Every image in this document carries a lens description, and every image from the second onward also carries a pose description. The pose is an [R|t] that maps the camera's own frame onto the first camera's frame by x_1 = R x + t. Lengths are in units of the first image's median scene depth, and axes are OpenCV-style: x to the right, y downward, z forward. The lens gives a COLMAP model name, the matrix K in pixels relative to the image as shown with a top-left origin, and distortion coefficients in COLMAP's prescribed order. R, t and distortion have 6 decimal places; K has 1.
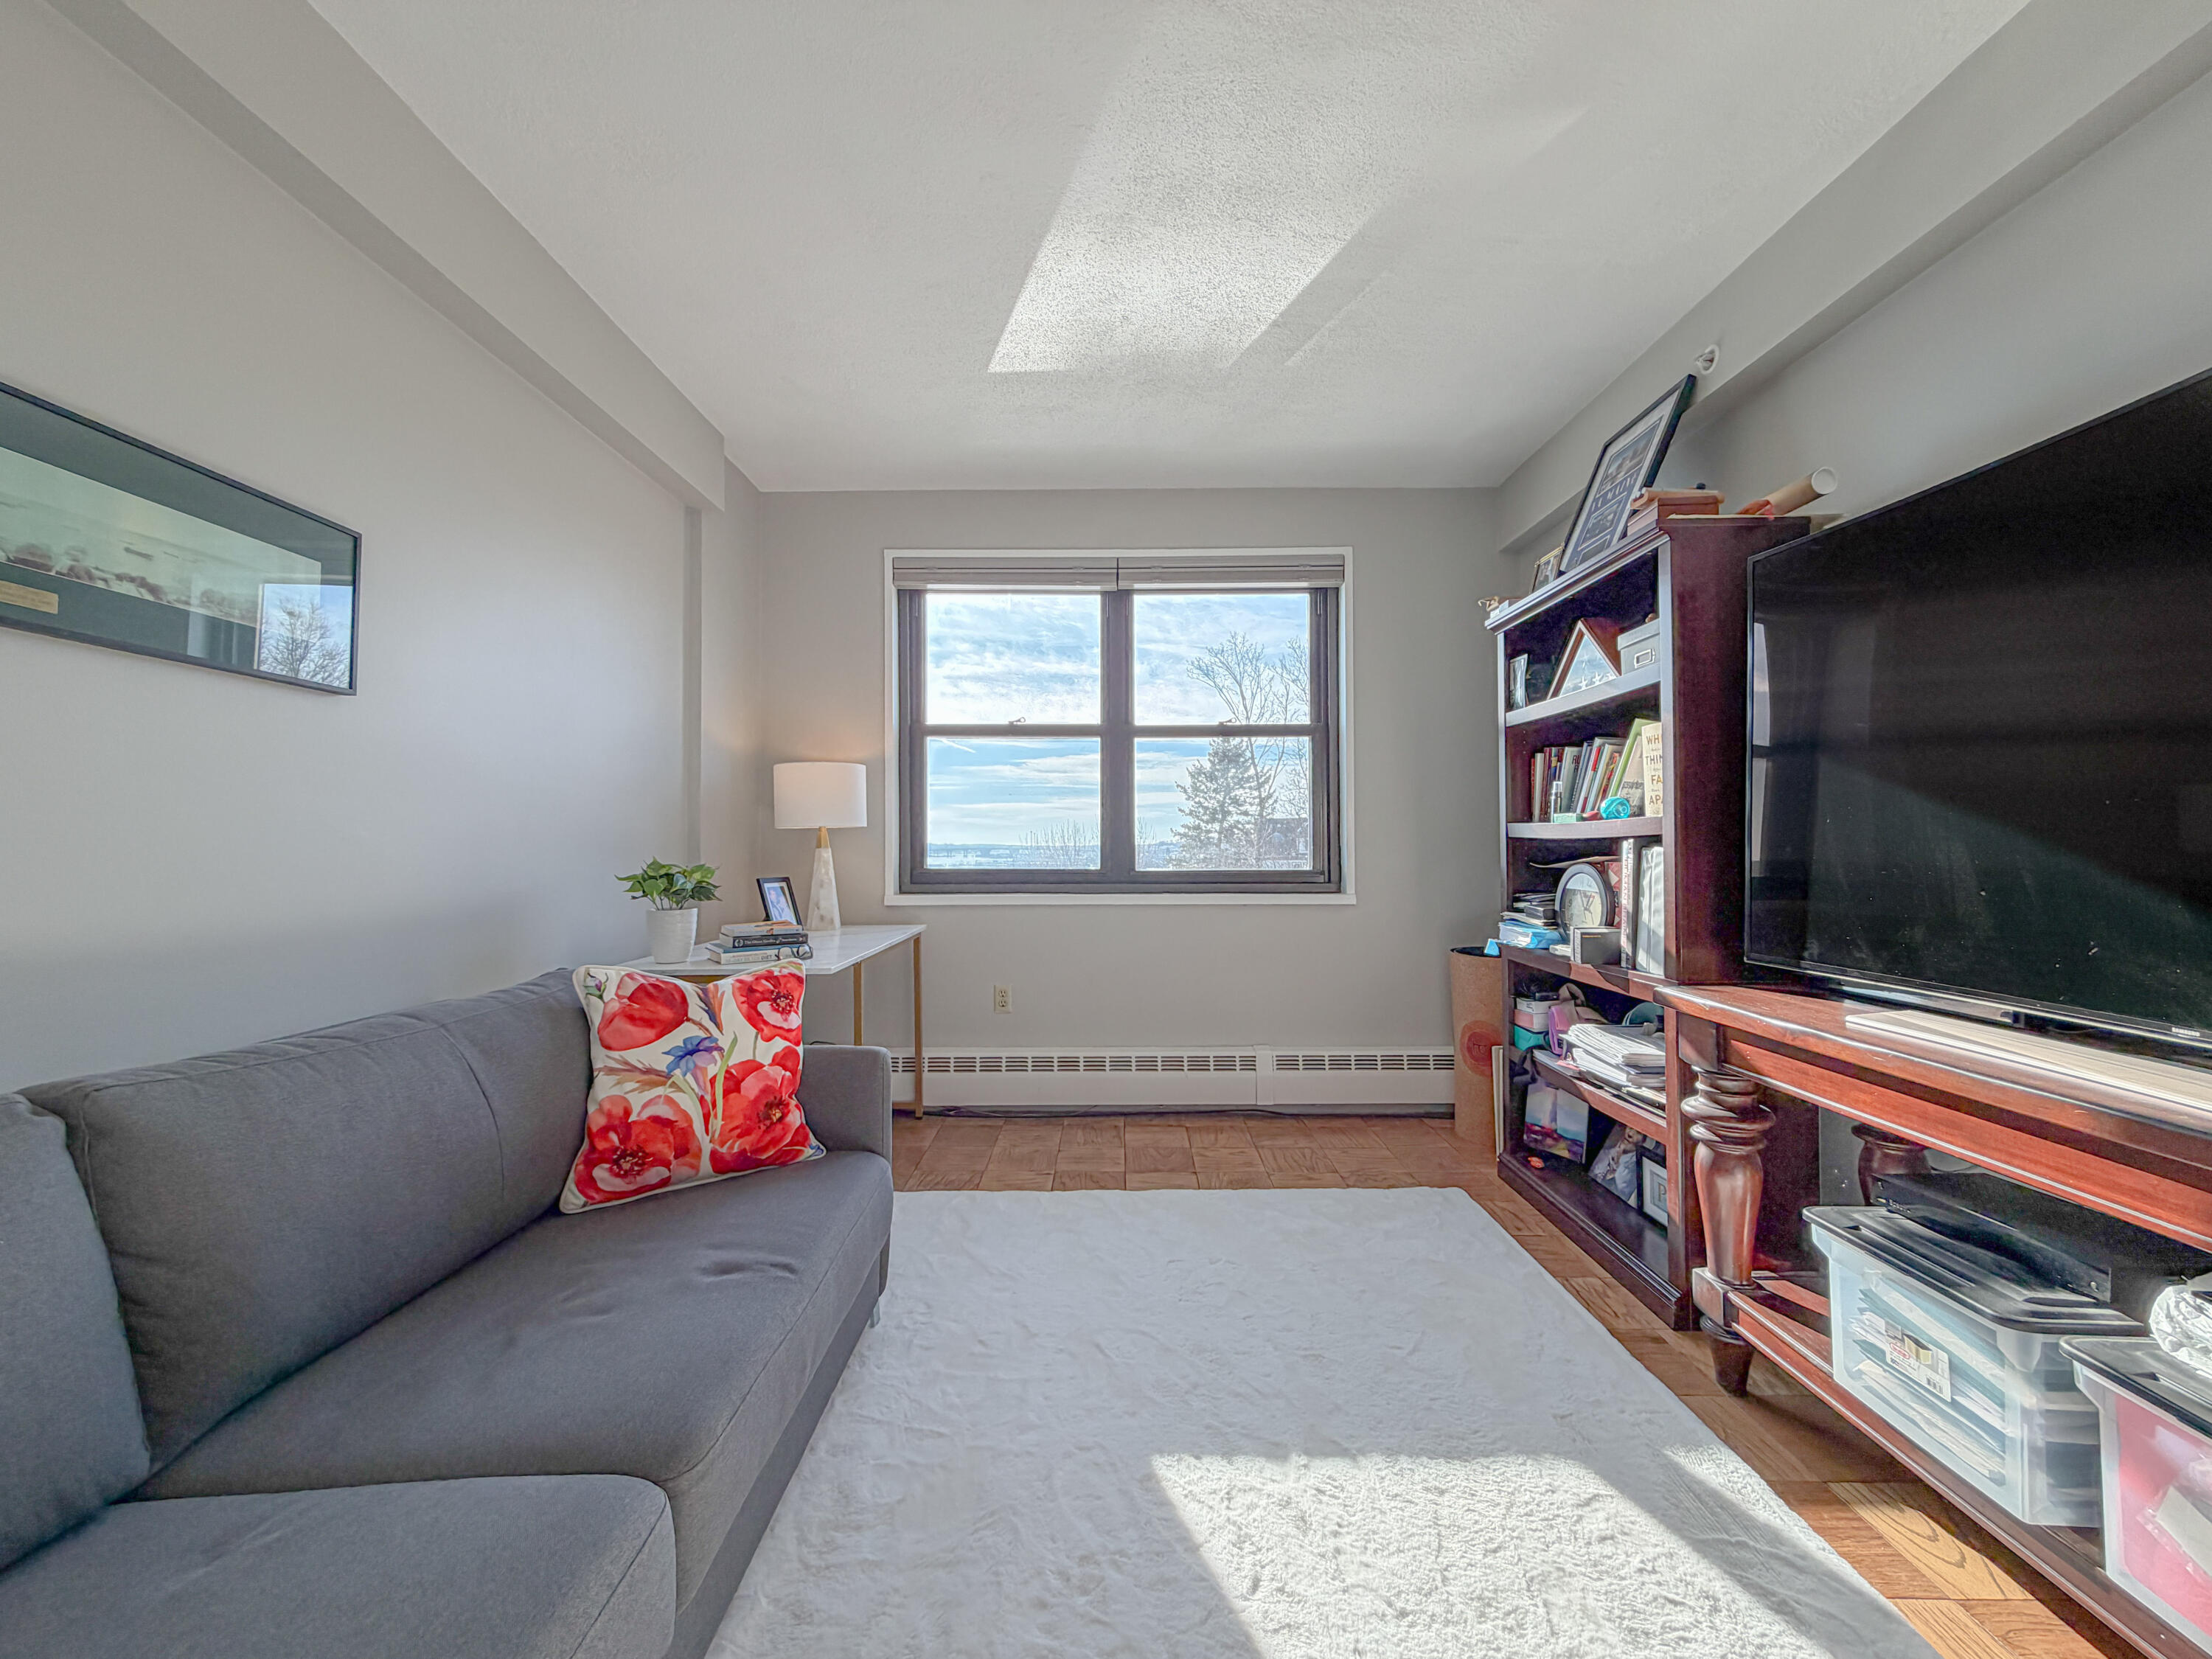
lens RADIAL K [[899.0, 0, 1118.0], [0, 899.0, 838.0], [0, 0, 1]] dist [-0.001299, 0.000708]
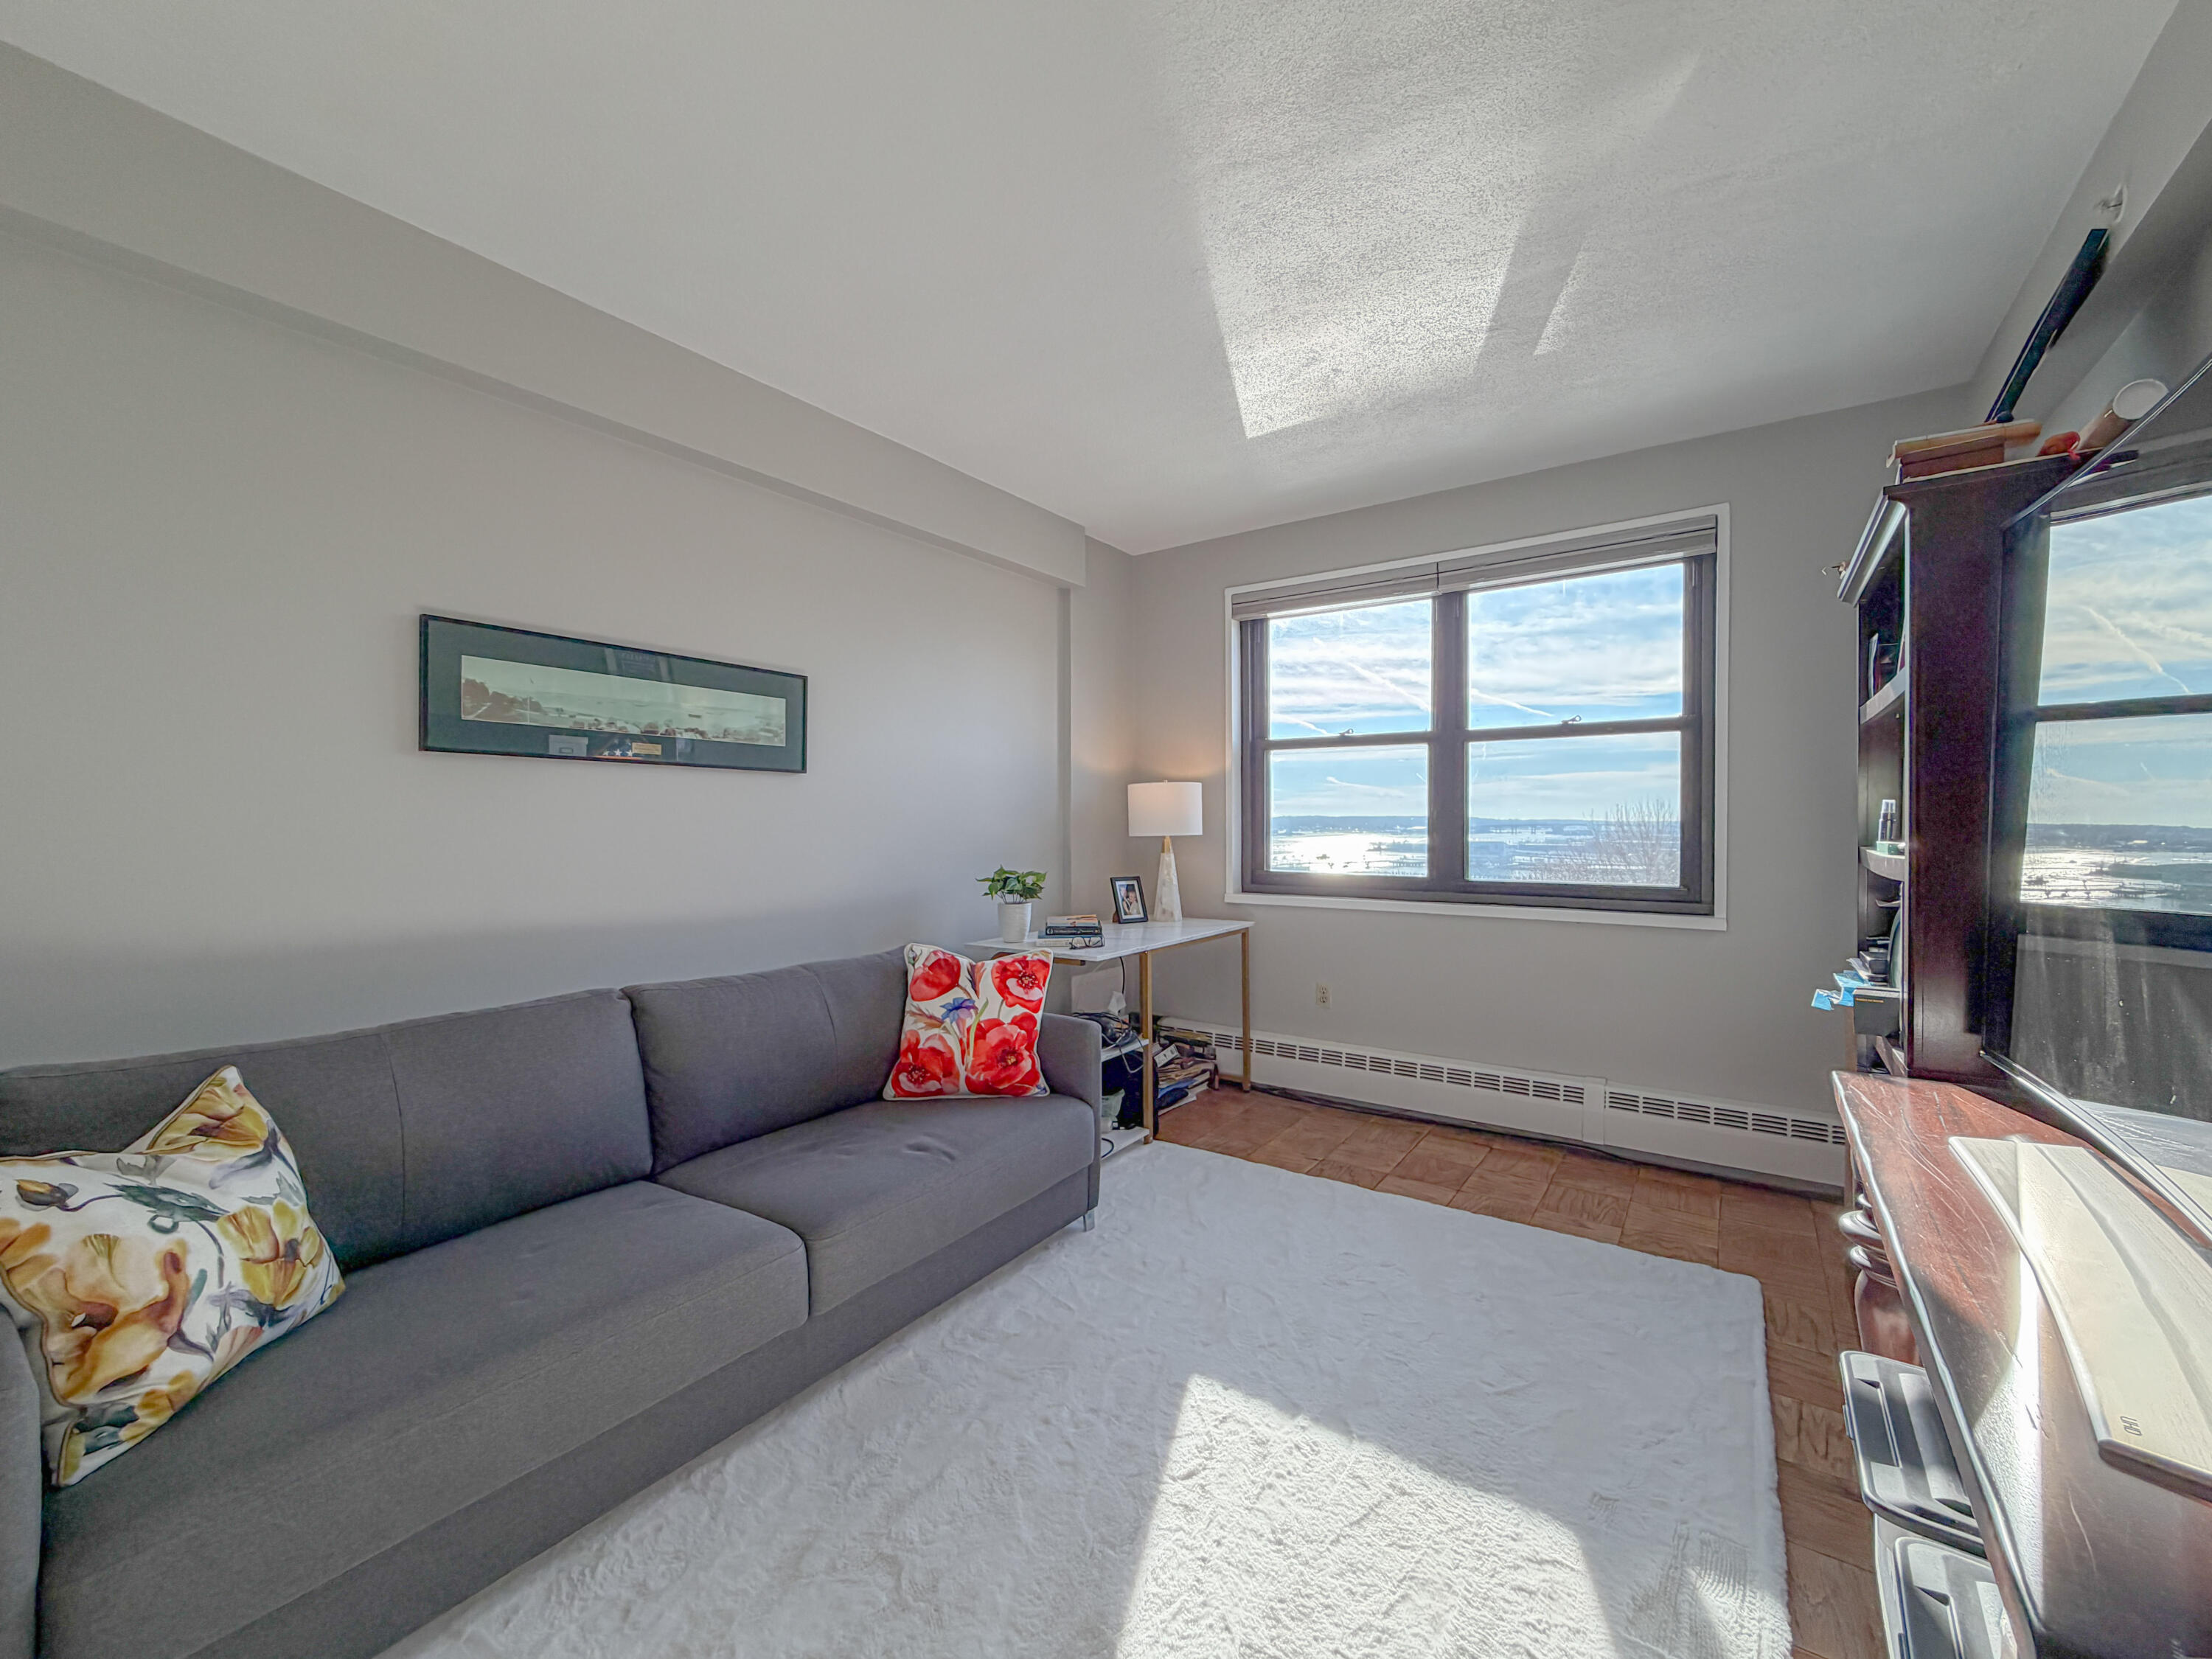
lens RADIAL K [[899.0, 0, 1082.9], [0, 899.0, 844.9], [0, 0, 1]] dist [-0.001299, 0.000708]
pose [[0.814276, 0.015395, -0.580274, 0.397994], [0.003587, 0.999496, 0.031550, -0.054645], [0.580467, -0.027772, 0.813810, -0.052636]]
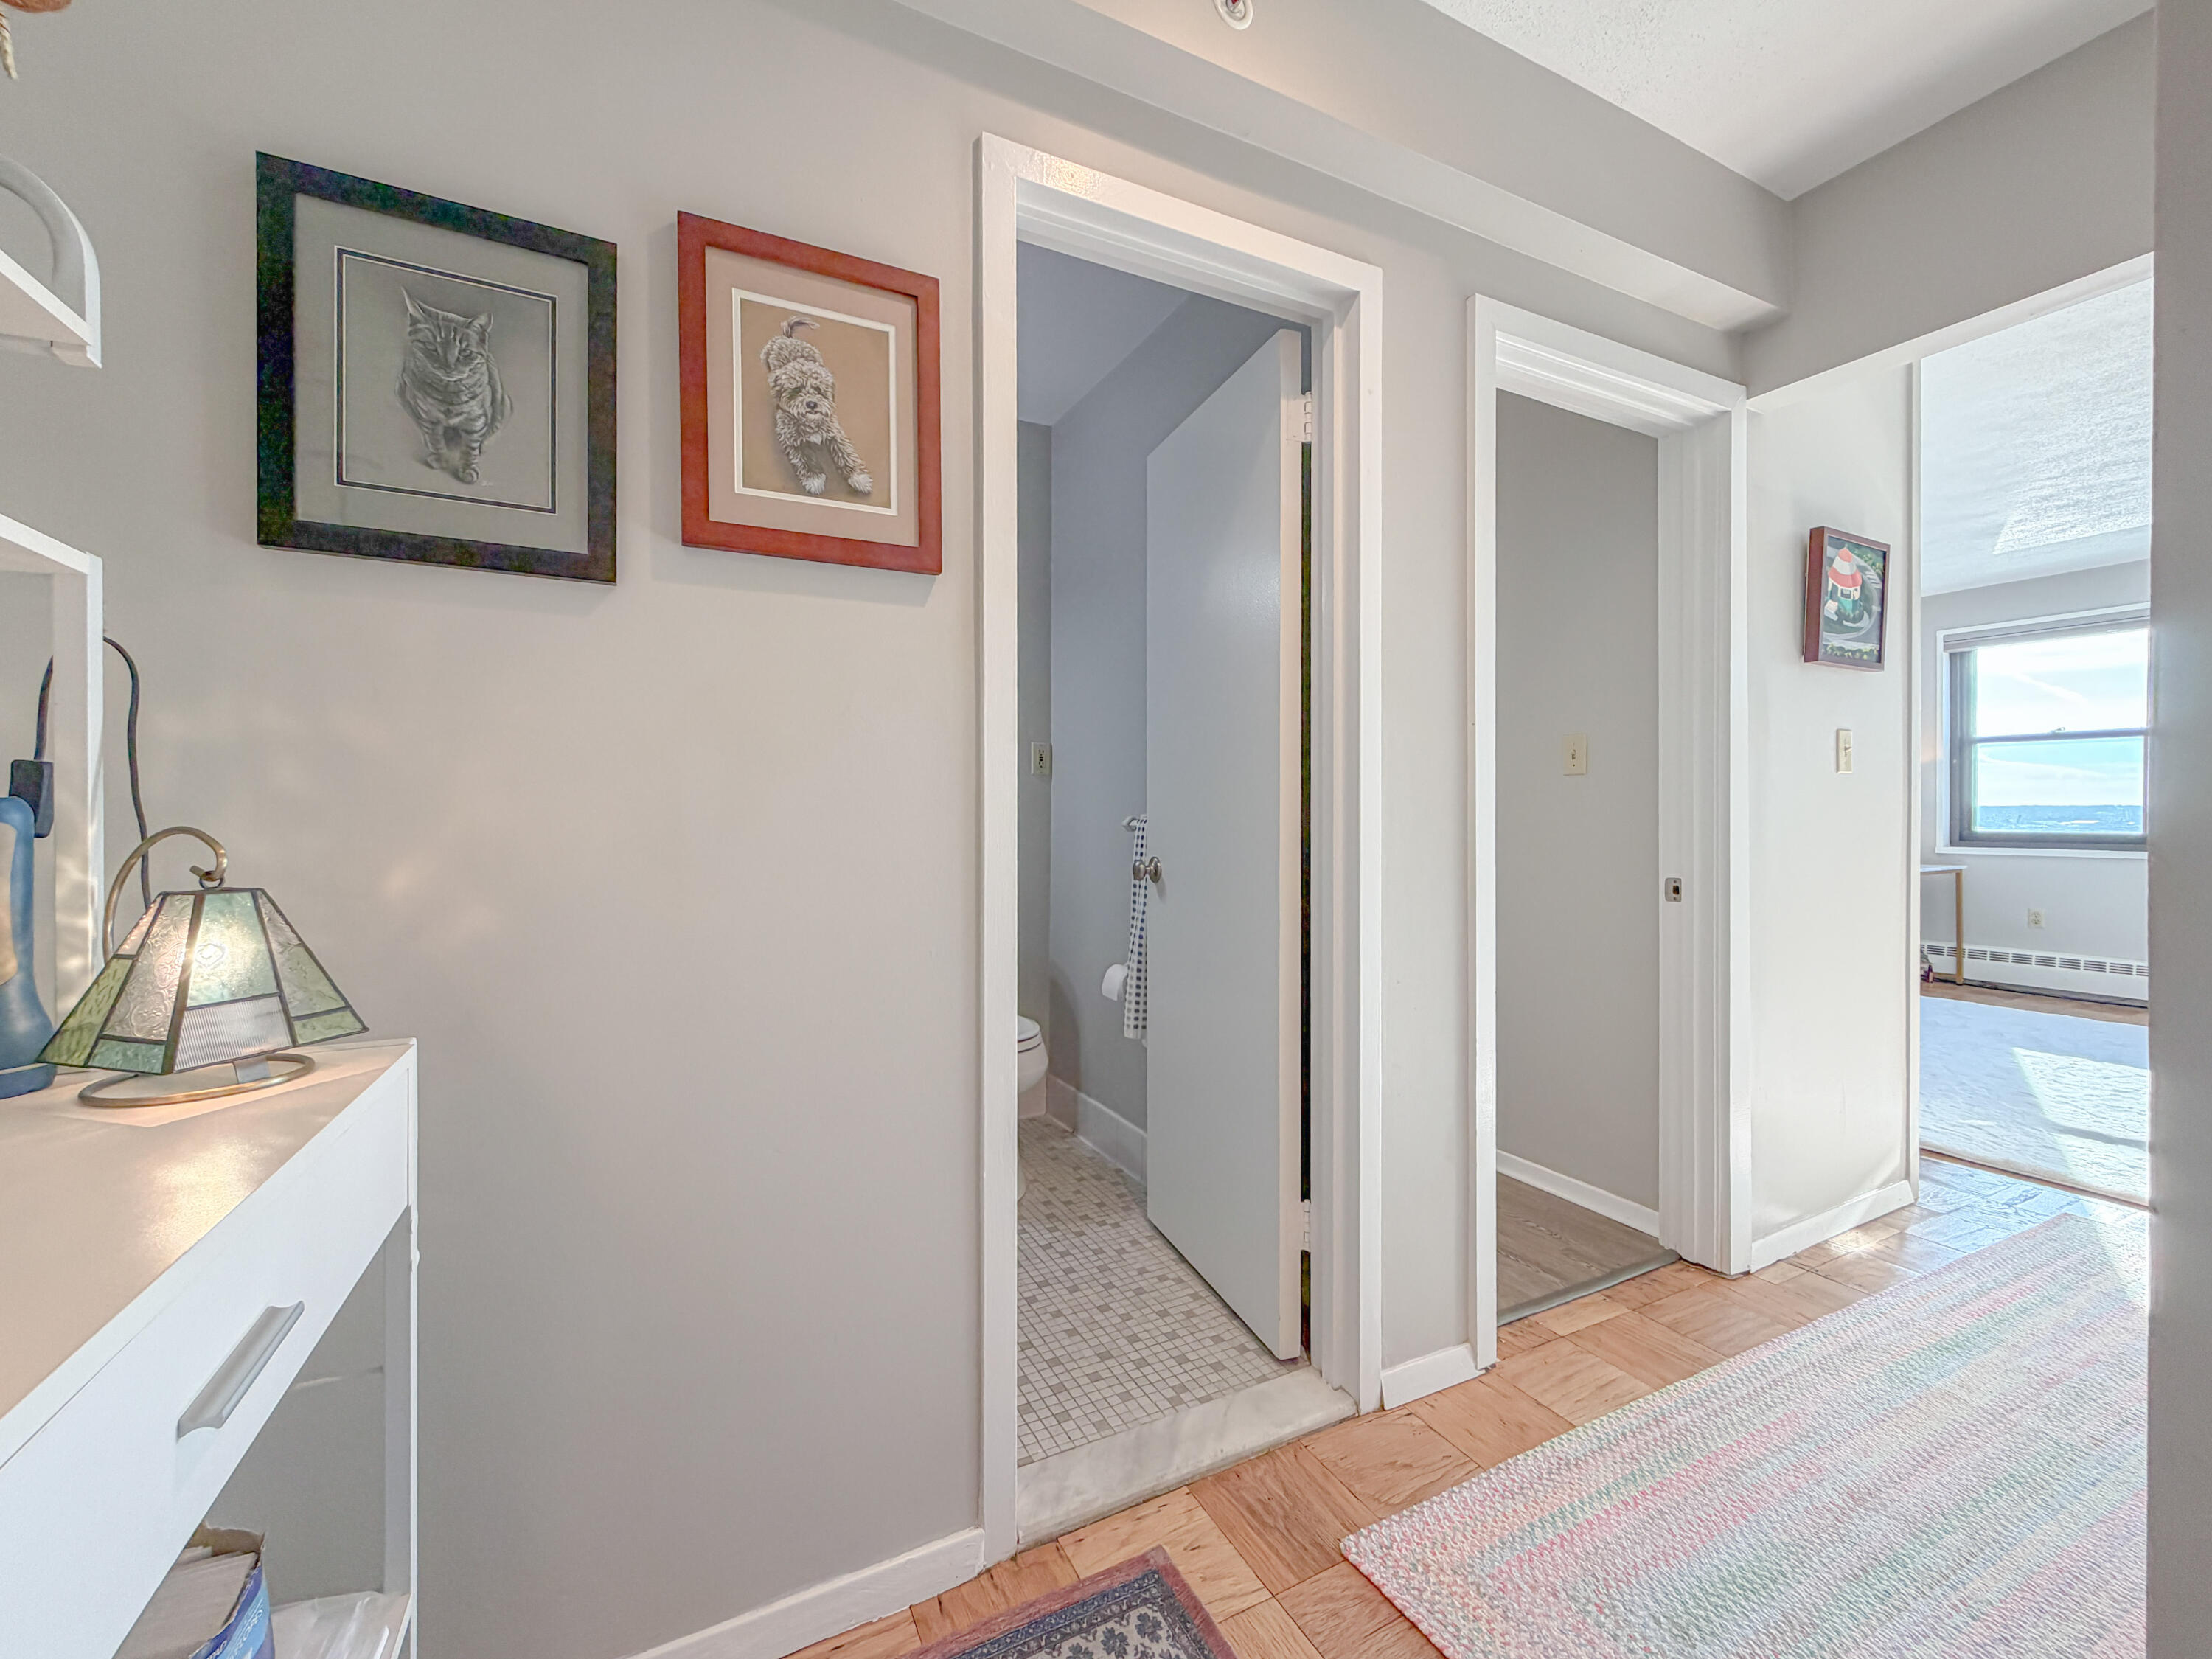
lens RADIAL K [[899.0, 0, 1096.9], [0, 899.0, 818.9], [0, 0, 1]] dist [-0.001299, 0.000708]
pose [[0.458909, 0.009430, -0.888433, 0.749671], [0.003839, 0.999913, 0.012596, -0.018768], [0.888475, -0.009191, 0.458833, -1.675314]]
